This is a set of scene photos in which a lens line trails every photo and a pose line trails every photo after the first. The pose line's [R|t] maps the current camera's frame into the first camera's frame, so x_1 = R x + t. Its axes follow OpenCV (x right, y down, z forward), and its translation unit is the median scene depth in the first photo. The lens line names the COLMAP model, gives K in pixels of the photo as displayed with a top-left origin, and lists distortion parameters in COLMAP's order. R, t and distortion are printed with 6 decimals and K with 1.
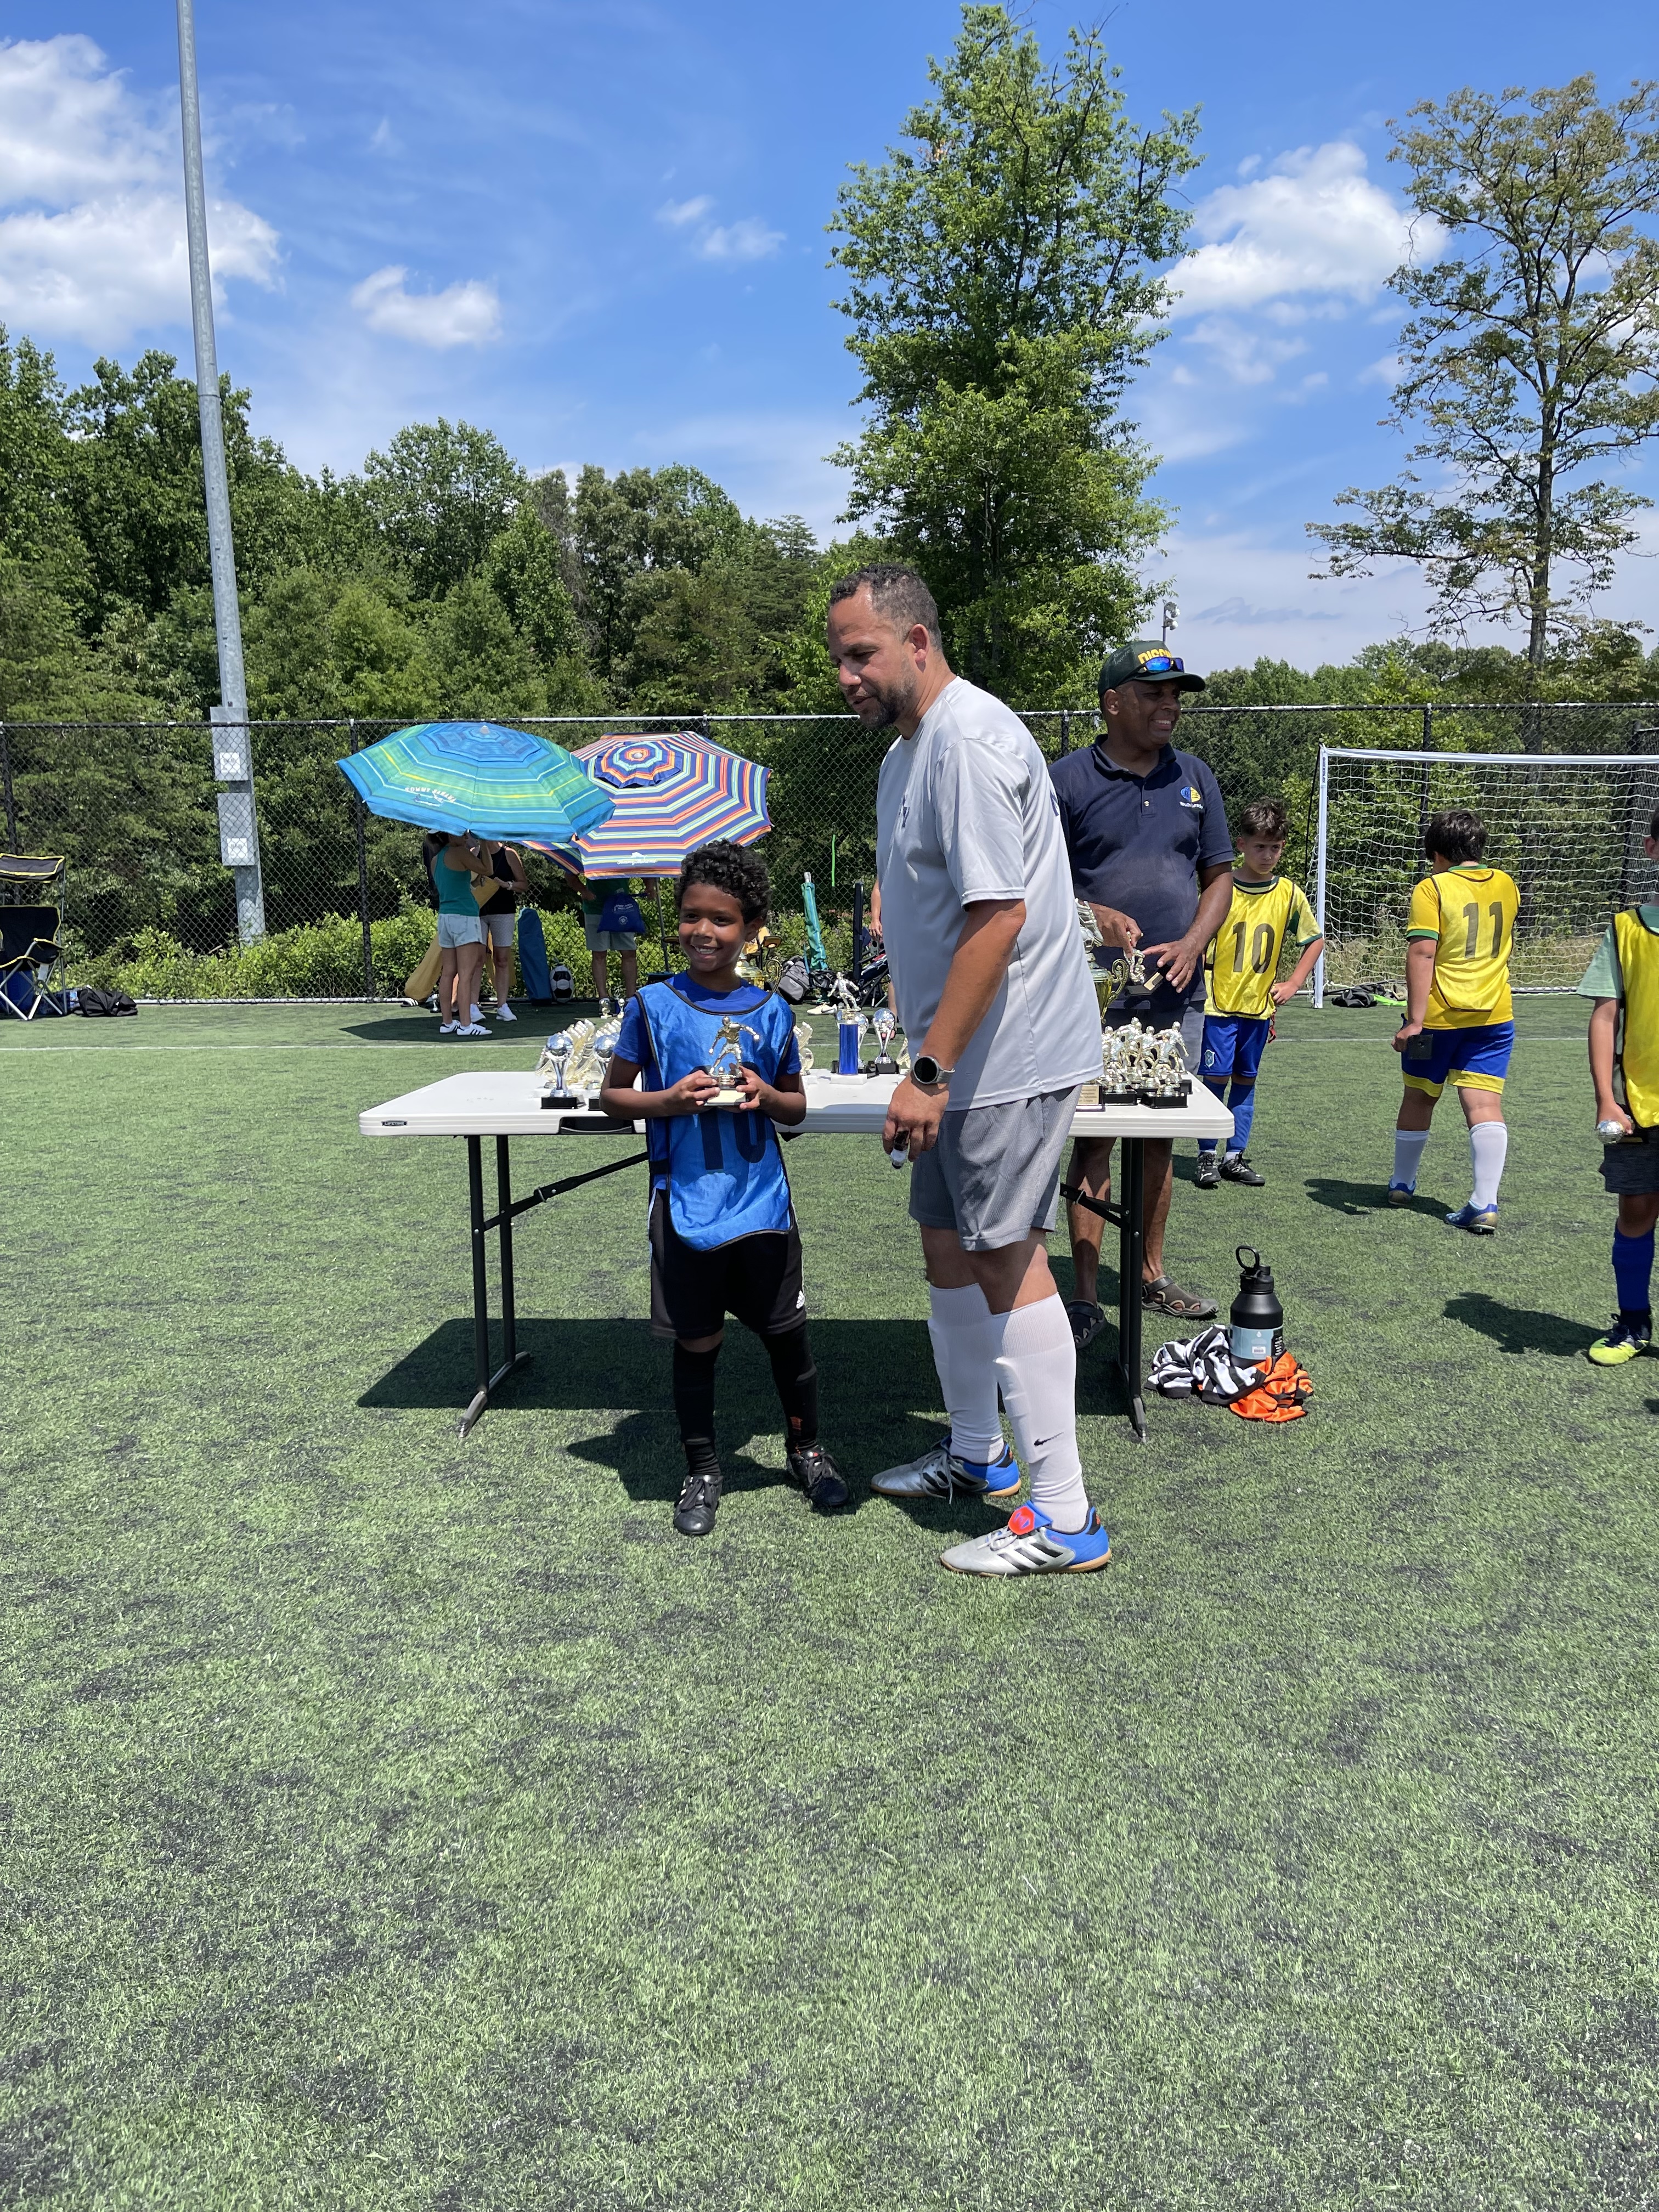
lens RADIAL K [[1635.9, 0, 847.3], [0, 1635.9, 1120.3], [0, 0, 1]] dist [0.099717, -0.134759]
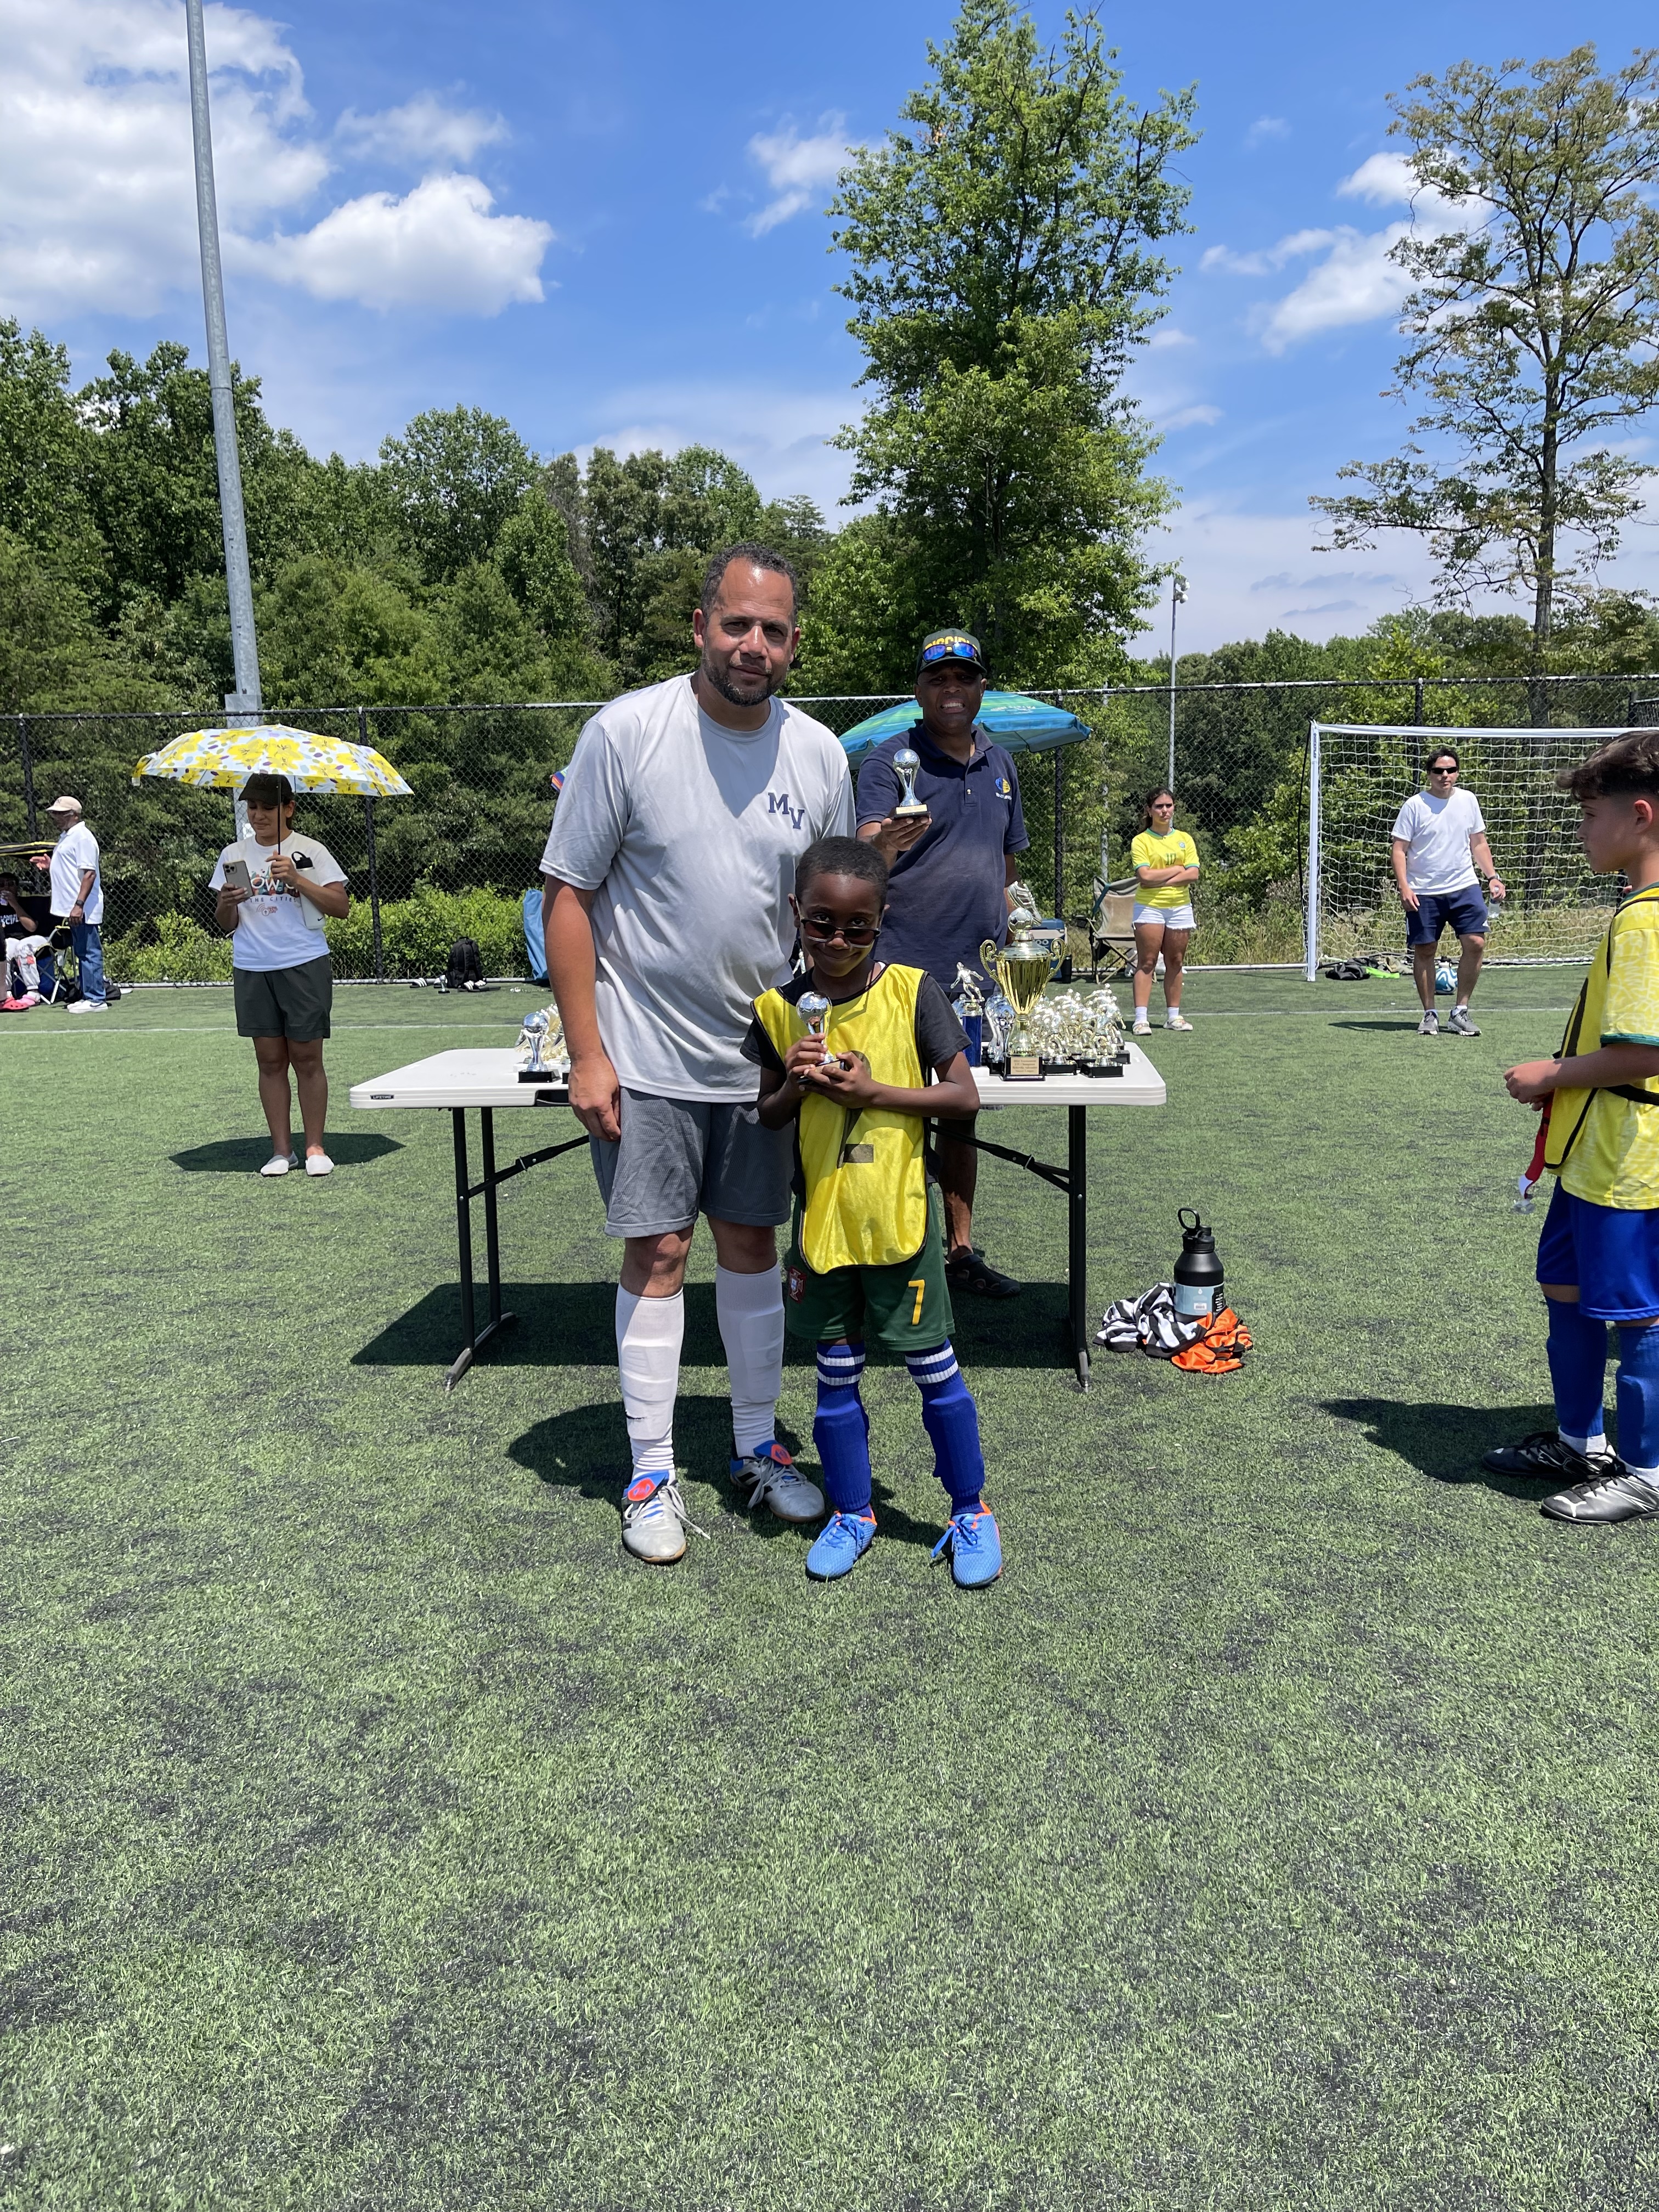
lens RADIAL K [[1634.8, 0, 827.9], [0, 1634.8, 1102.2], [0, 0, 1]] dist [0.098260, -0.133446]
pose [[0.999763, -0.007283, -0.020513, 0.043647], [0.007342, 0.999969, 0.002798, 0.004946], [0.020492, -0.002948, 0.999786, -0.076073]]
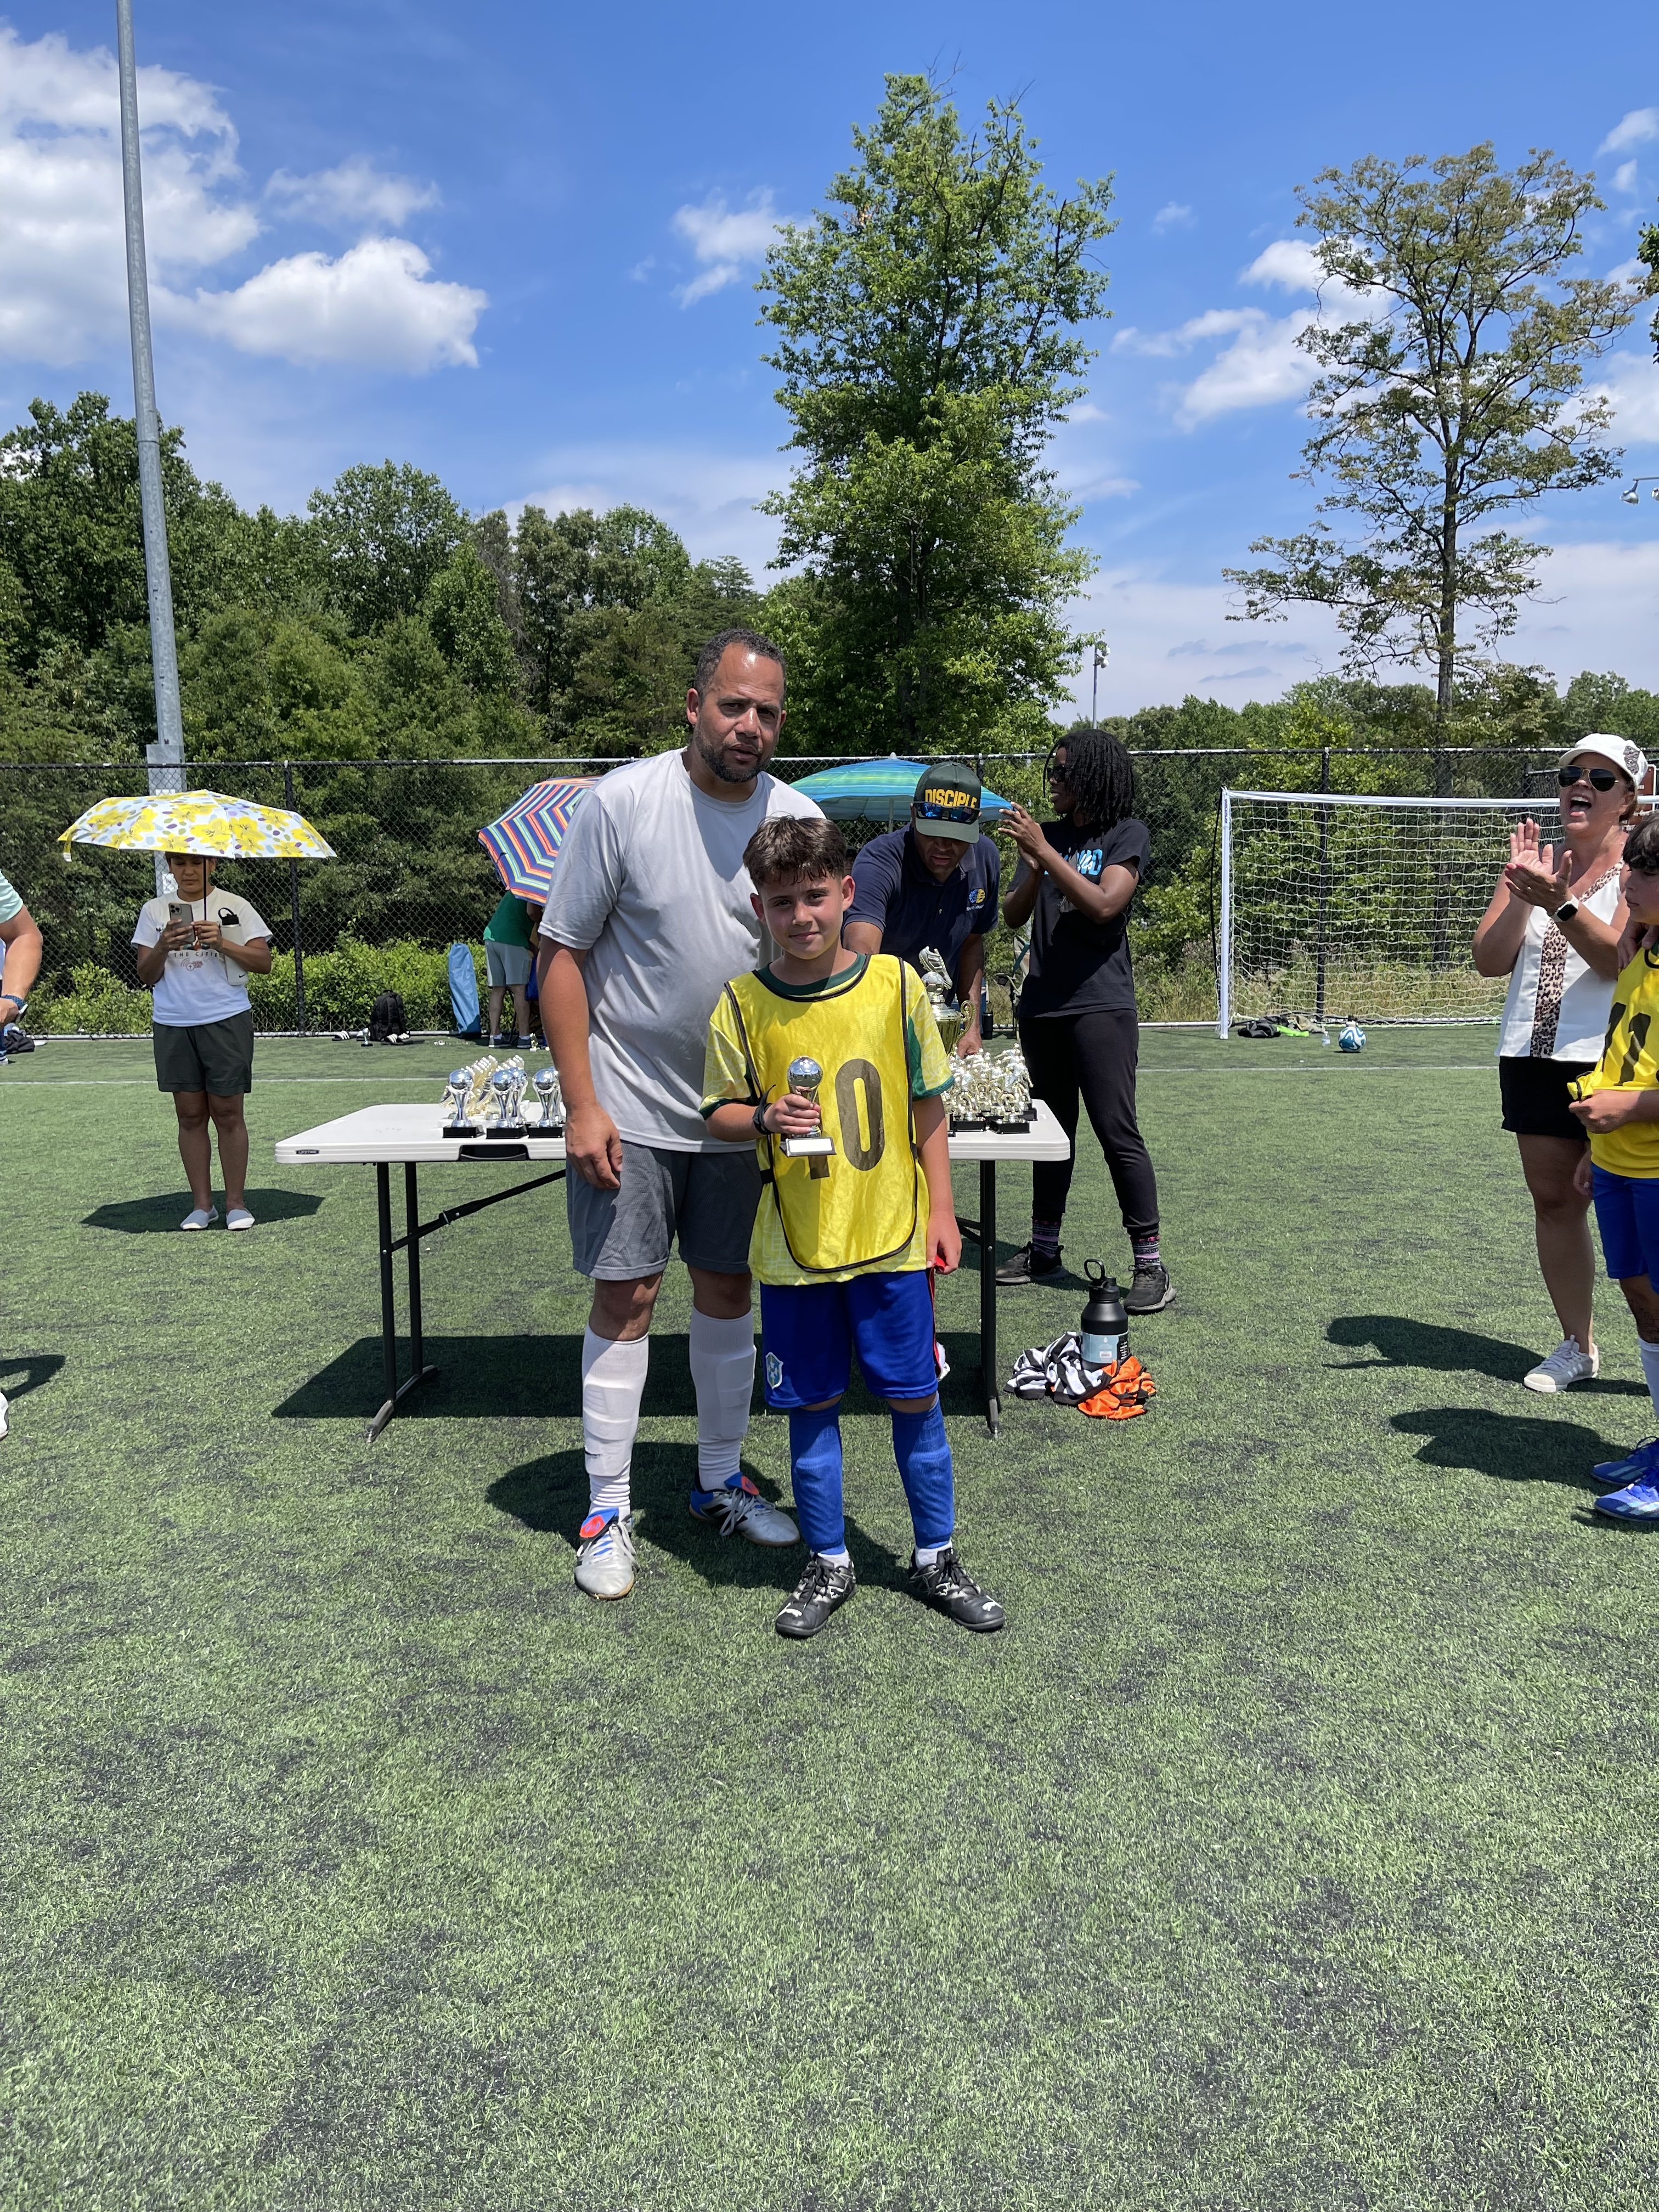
lens RADIAL K [[1635.5, 0, 839.0], [0, 1635.5, 1095.5], [0, 0, 1]] dist [0.093530, -0.125351]
pose [[0.999528, -0.004770, 0.030353, 0.051522], [0.005783, 0.999426, -0.033388, 0.003406], [-0.030176, 0.033548, 0.998981, -0.119679]]
